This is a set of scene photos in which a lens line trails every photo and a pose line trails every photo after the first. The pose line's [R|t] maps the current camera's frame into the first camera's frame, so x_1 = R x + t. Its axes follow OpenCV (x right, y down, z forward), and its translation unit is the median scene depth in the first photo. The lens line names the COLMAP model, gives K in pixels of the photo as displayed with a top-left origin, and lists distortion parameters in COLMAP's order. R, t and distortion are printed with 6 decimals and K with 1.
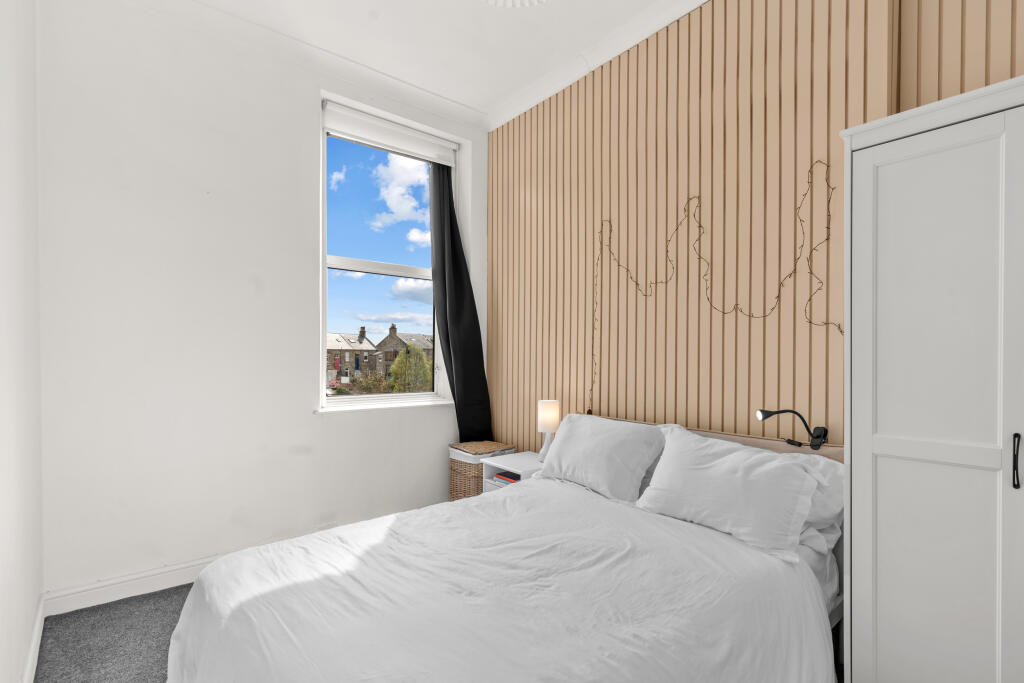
lens RADIAL K [[482.8, 0, 512.0], [0, 482.8, 341.5], [0, 0, 1]] dist [0.003682, -0.000249]
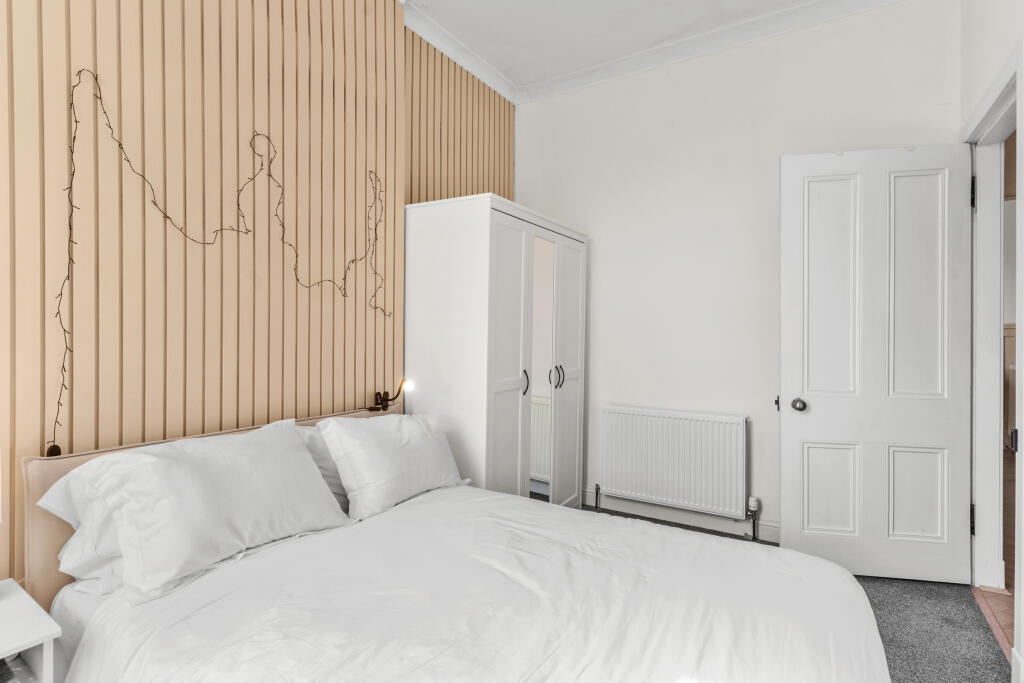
lens RADIAL K [[482.8, 0, 512.0], [0, 482.8, 341.5], [0, 0, 1]] dist [0.003682, -0.000249]
pose [[-0.296505, -0.016519, 0.954889, -0.588089], [-0.026740, 0.999602, 0.008989, 0.026733], [-0.954657, -0.022869, -0.296828, 0.969552]]
